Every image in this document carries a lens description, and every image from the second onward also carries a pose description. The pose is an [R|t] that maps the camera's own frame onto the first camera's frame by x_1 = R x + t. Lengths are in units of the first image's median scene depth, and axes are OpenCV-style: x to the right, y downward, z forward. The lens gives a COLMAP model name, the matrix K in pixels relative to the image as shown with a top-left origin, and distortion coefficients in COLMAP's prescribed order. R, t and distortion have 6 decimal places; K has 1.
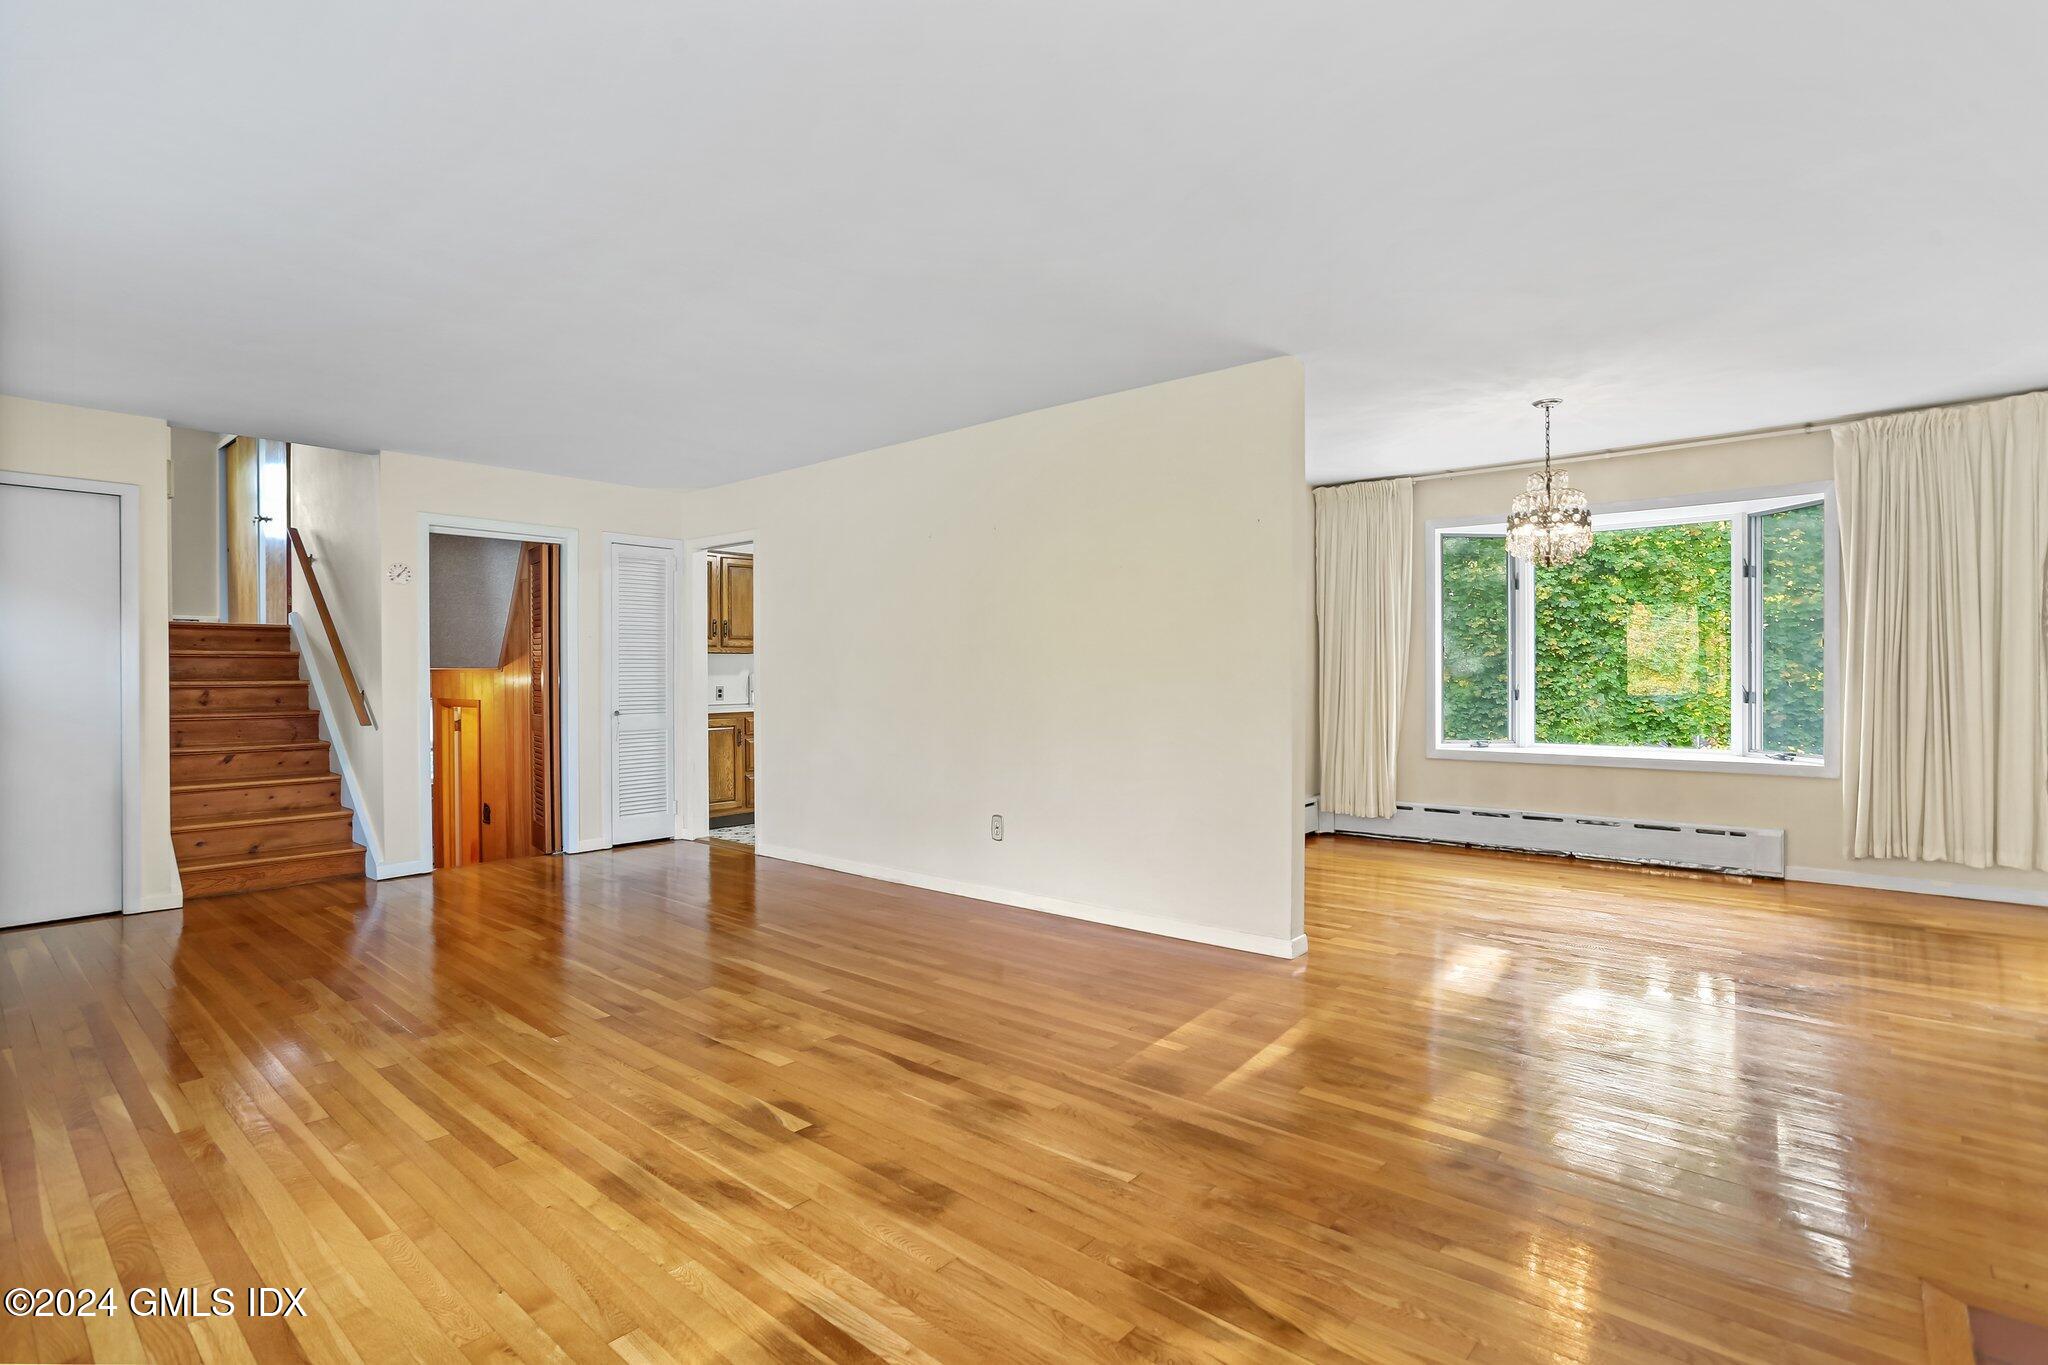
lens RADIAL K [[997.8, 0, 1023.2], [0, 997.8, 694.3], [0, 0, 1]] dist [-0.045897, 0.031398]
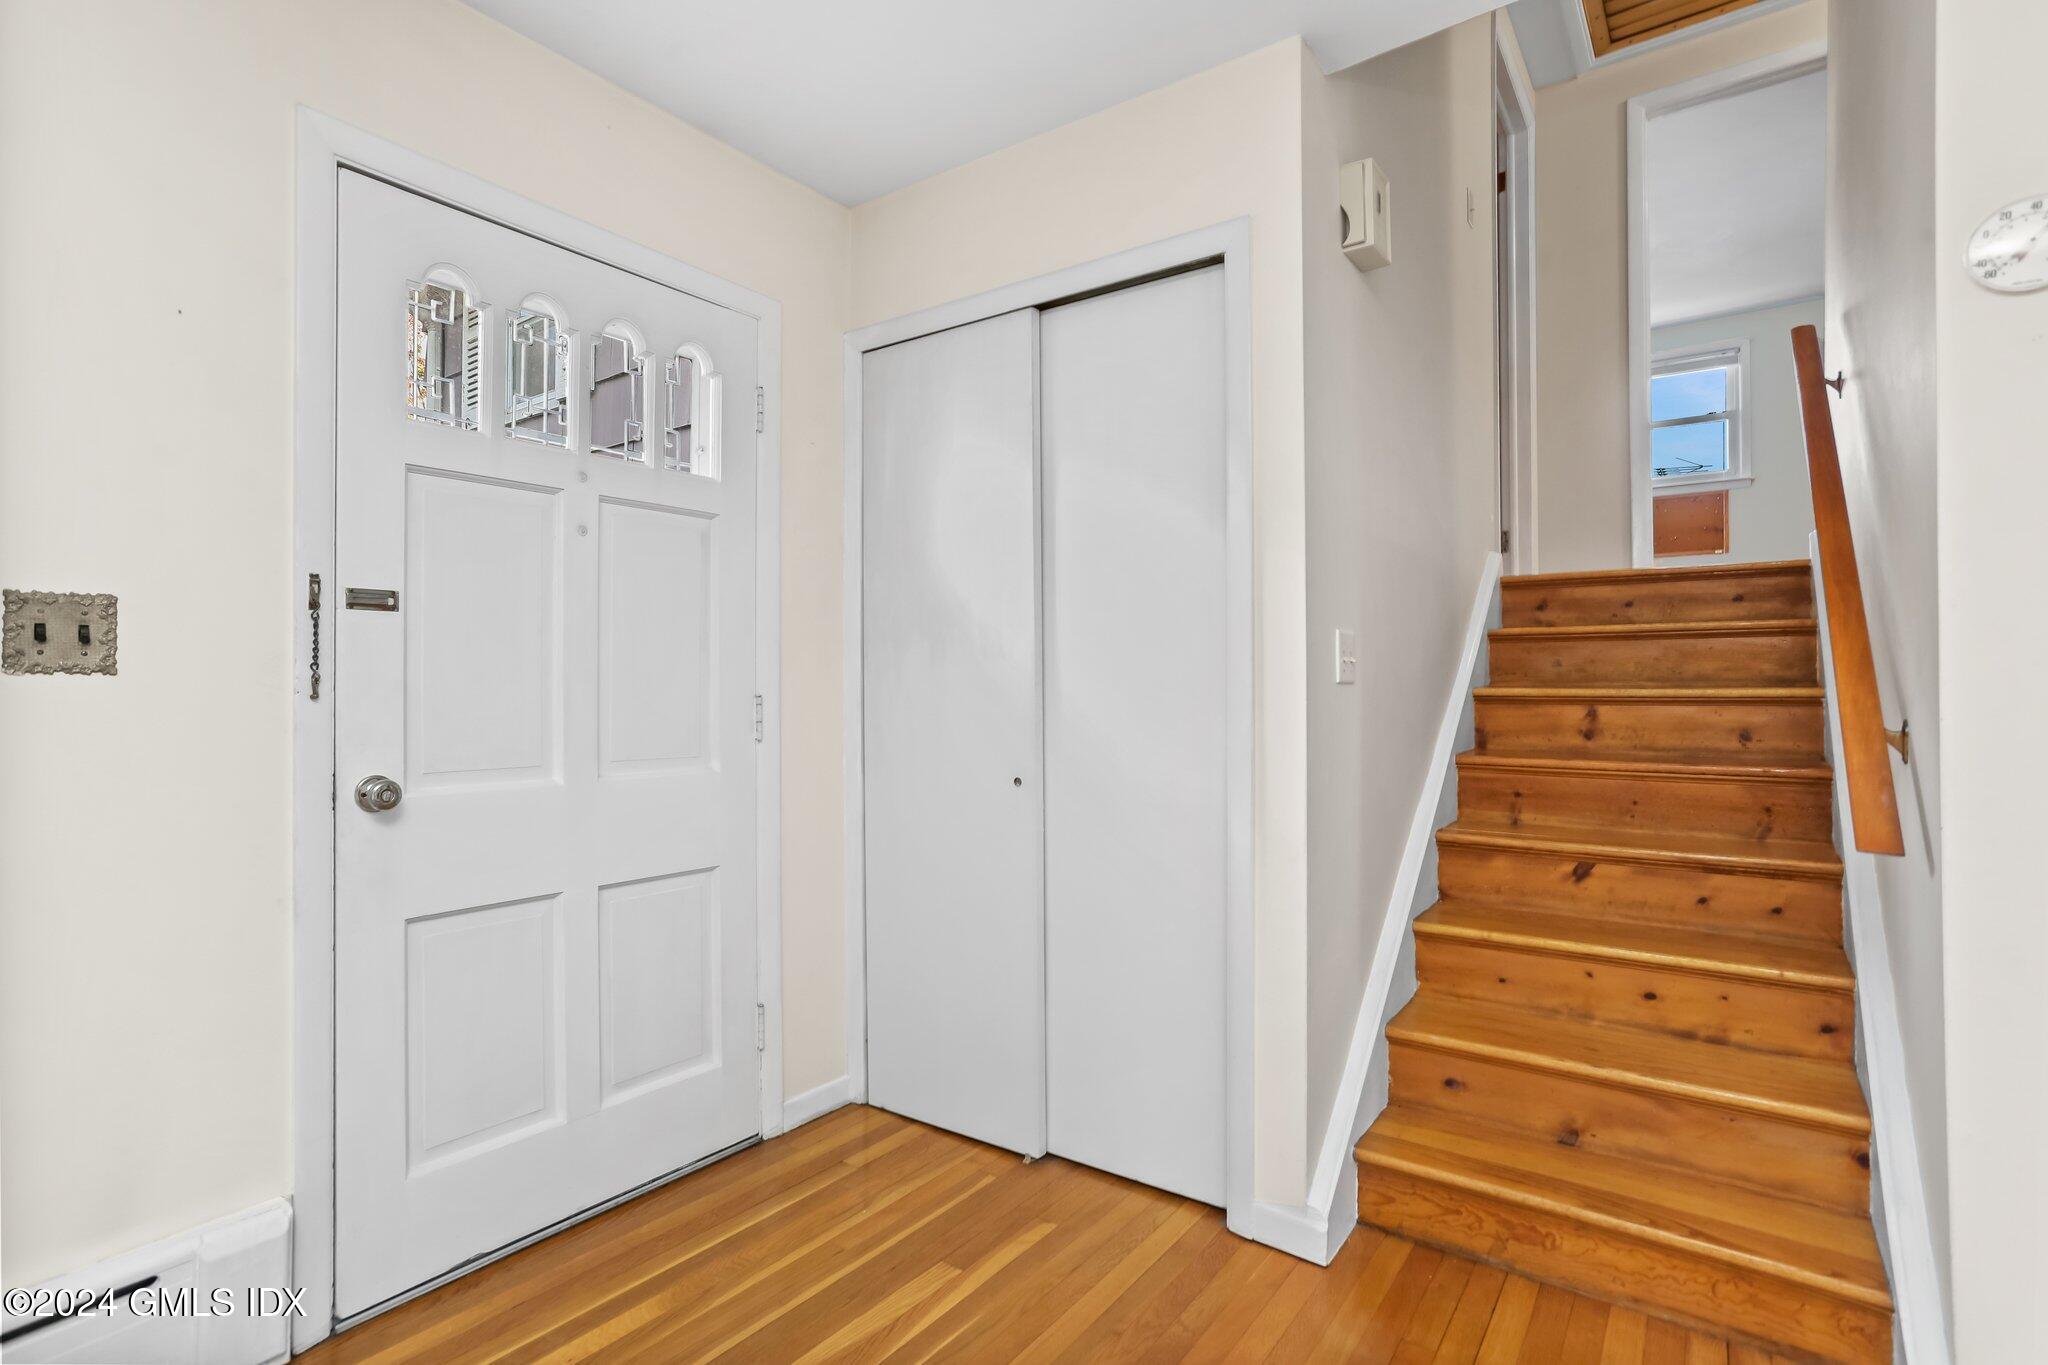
lens RADIAL K [[990.2, 0, 1022.0], [0, 990.2, 674.2], [0, 0, 1]] dist [-0.046473, 0.030755]
pose [[0.102536, 0.000062, -0.994729, -0.441770], [-0.024200, 0.999704, -0.002432, -0.013810], [0.994435, 0.024322, 0.102507, 0.762638]]
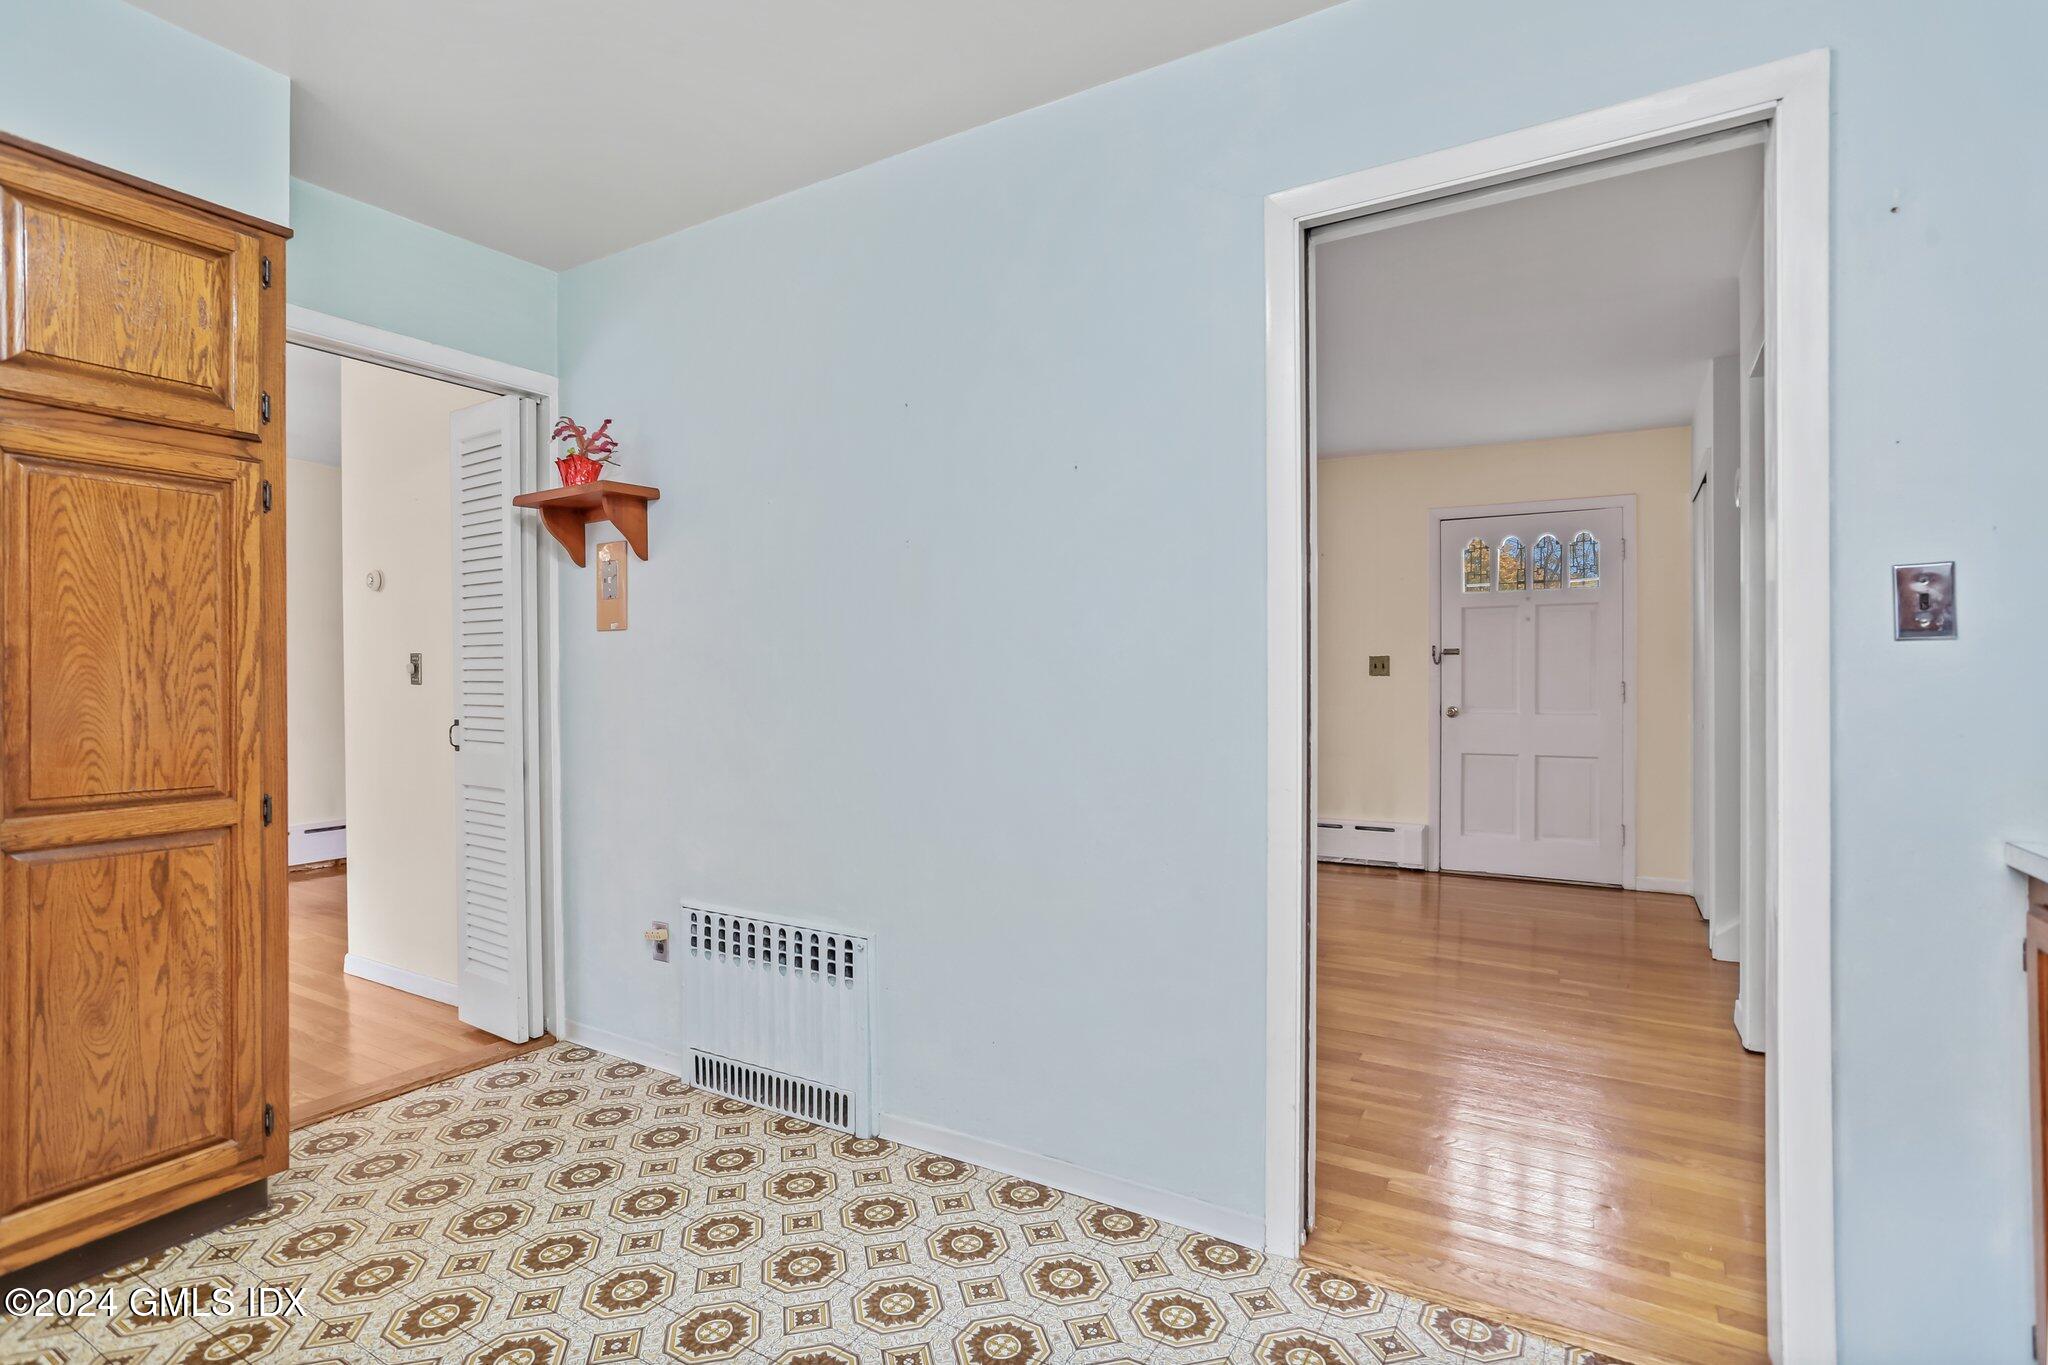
lens RADIAL K [[990.2, 0, 1022.0], [0, 990.2, 674.2], [0, 0, 1]] dist [-0.046473, 0.030755]
pose [[-0.983534, 0.009410, -0.180476, -0.141919], [0.006740, 0.999859, 0.015402, -0.029444], [0.180596, 0.013932, -0.983459, 1.536207]]
